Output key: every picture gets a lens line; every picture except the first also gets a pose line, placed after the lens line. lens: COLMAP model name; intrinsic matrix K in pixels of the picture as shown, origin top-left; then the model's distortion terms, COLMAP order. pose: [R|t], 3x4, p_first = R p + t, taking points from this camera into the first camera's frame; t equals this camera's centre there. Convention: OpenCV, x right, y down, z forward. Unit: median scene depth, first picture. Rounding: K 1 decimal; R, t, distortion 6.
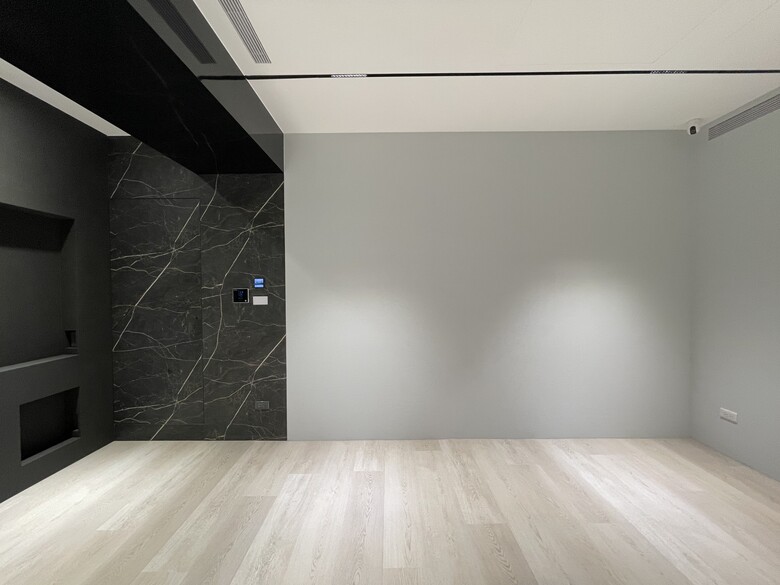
lens RADIAL K [[317.4, 0, 388.6], [0, 317.4, 295.1], [0, 0, 1]] dist [-0.003991, 0.000750]
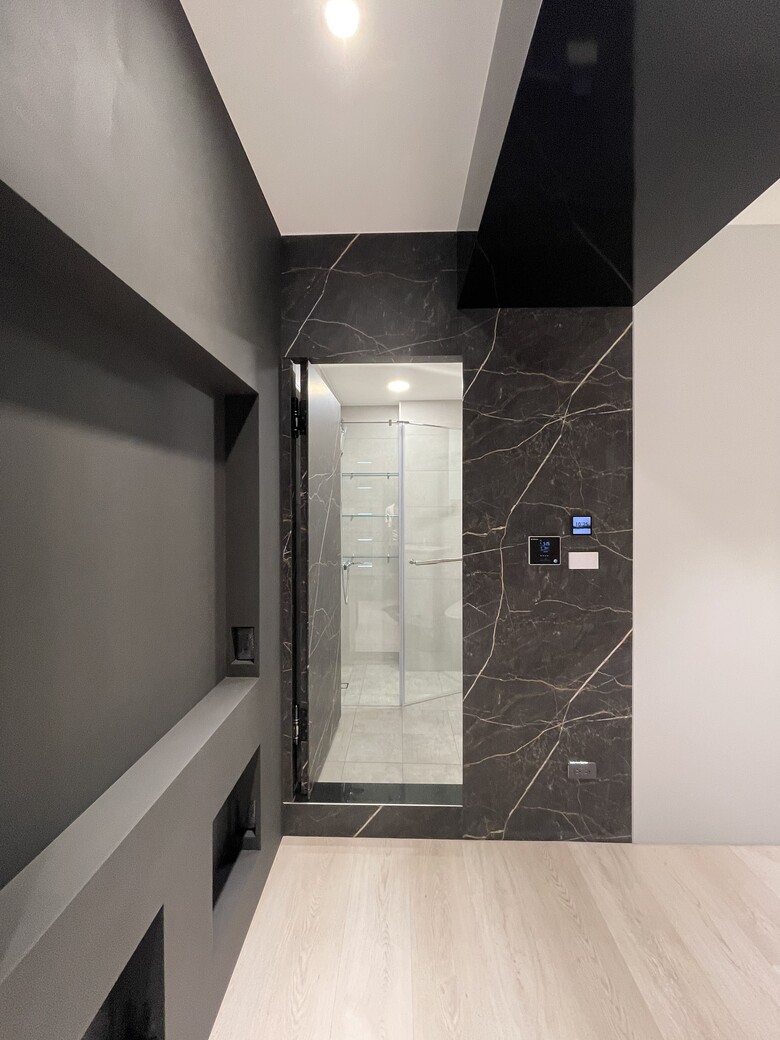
lens RADIAL K [[423.3, 0, 386.2], [0, 423.3, 519.9], [0, 0, 1]] dist [-0.003991, 0.000750]
pose [[0.999739, 0.004557, -0.022375, -0.696363], [-0.004854, 0.999900, -0.013263, -0.035977], [0.022312, 0.013368, 0.999662, 0.326967]]
